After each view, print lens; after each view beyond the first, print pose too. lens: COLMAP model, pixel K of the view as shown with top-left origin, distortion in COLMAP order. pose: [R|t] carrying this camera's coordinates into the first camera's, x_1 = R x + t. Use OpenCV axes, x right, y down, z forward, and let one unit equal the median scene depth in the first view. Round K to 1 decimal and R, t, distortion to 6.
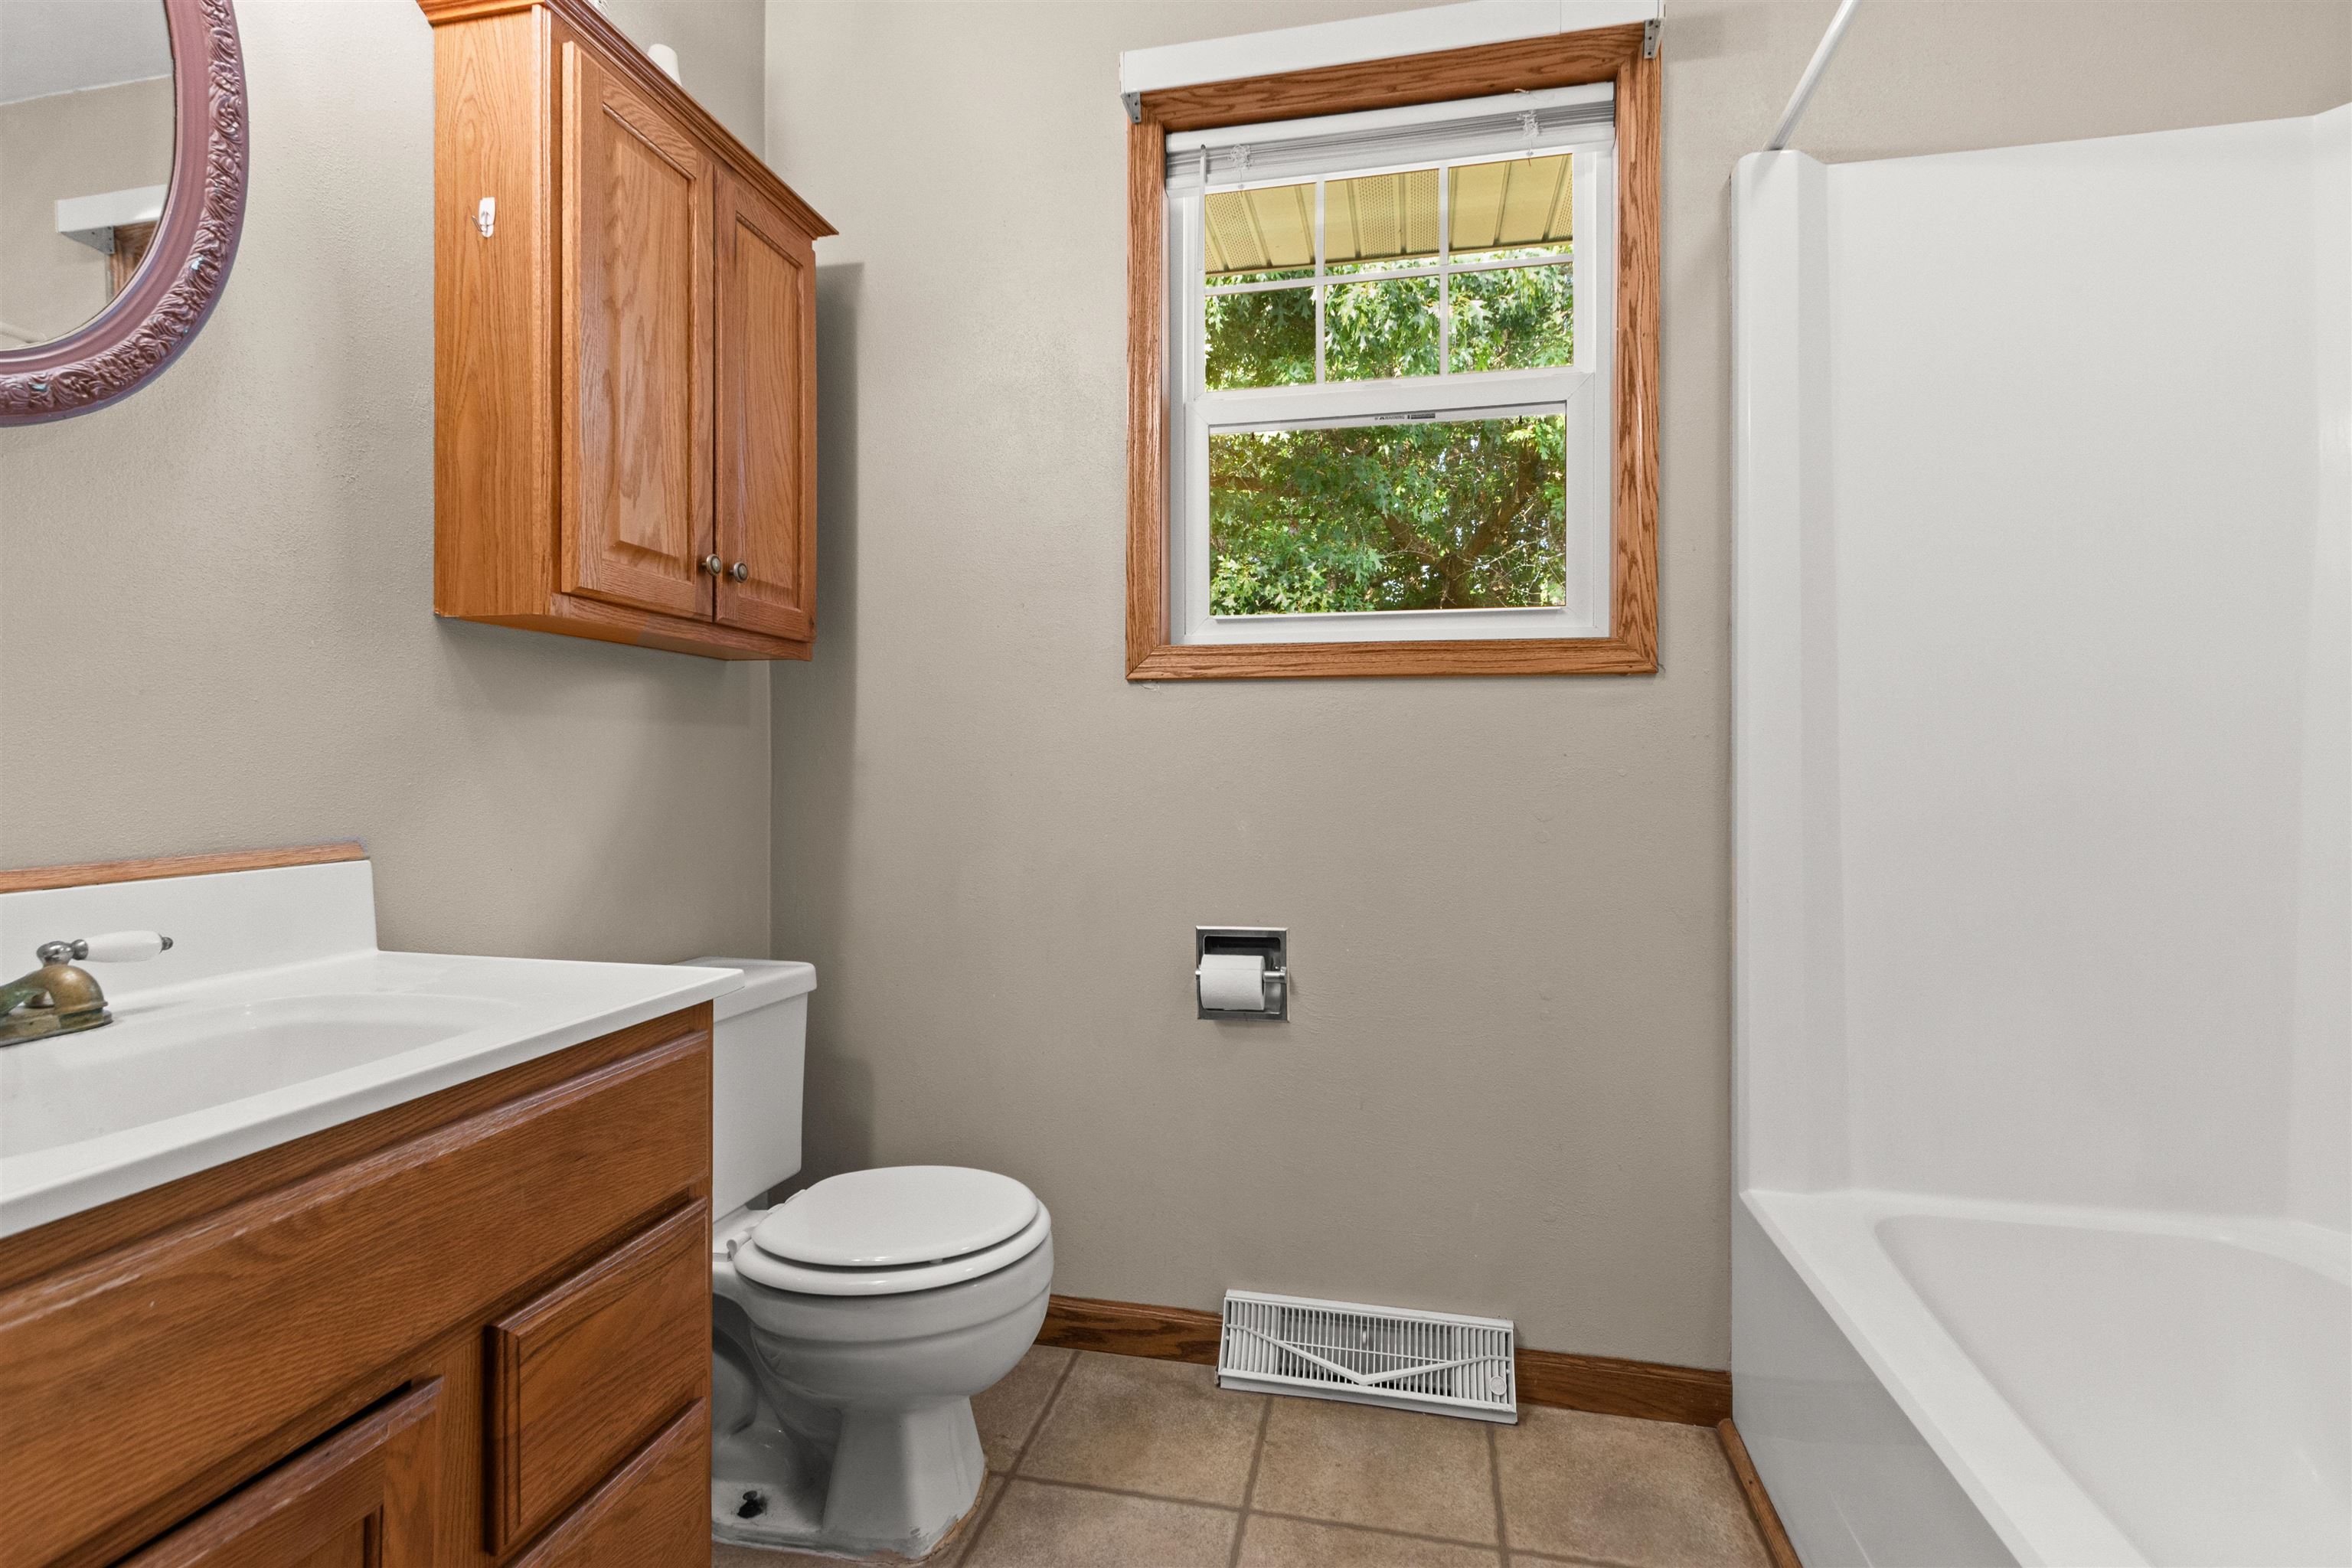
lens RADIAL K [[1095.0, 0, 1181.1], [0, 1095.0, 770.0], [0, 0, 1]] dist [0.010387, -0.004289]
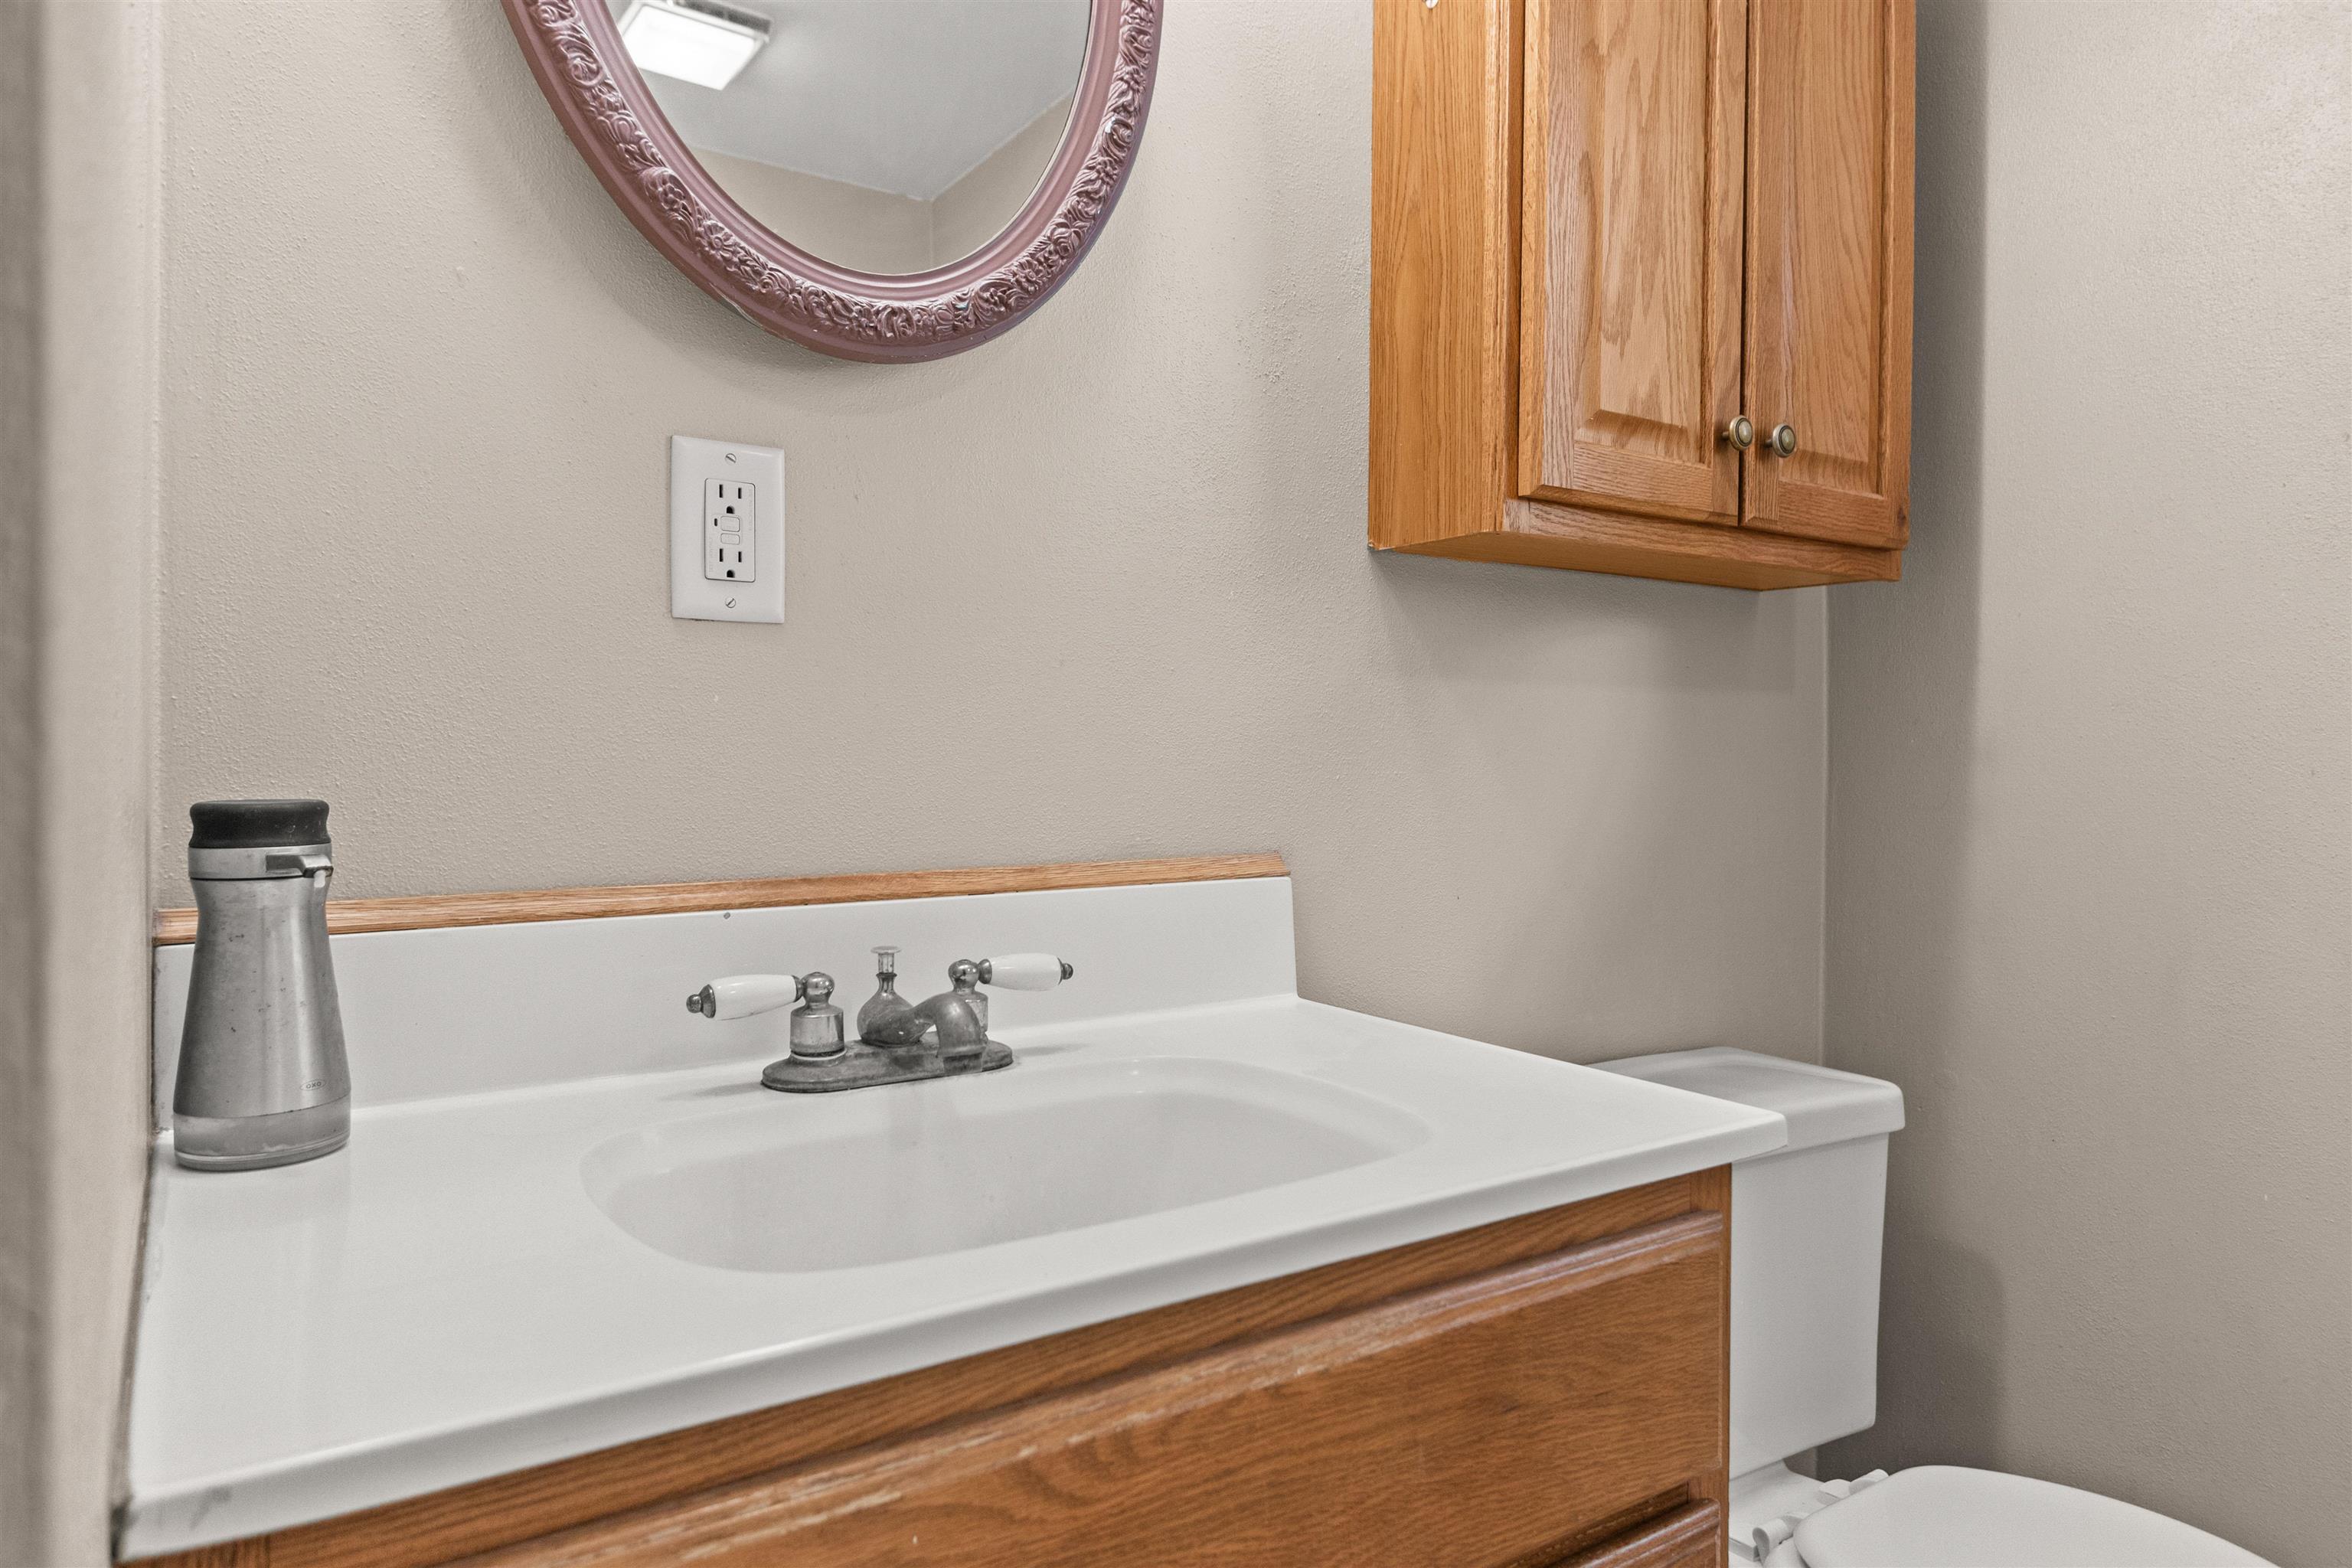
lens RADIAL K [[1418.5, 0, 1185.8], [0, 1418.5, 779.3], [0, 0, 1]] dist [0.005513, 0.000236]
pose [[0.715216, 0.012781, -0.698786, -0.098751], [-0.004721, 0.999898, 0.013457, 0.001740], [0.698887, -0.006326, 0.715204, 0.232767]]
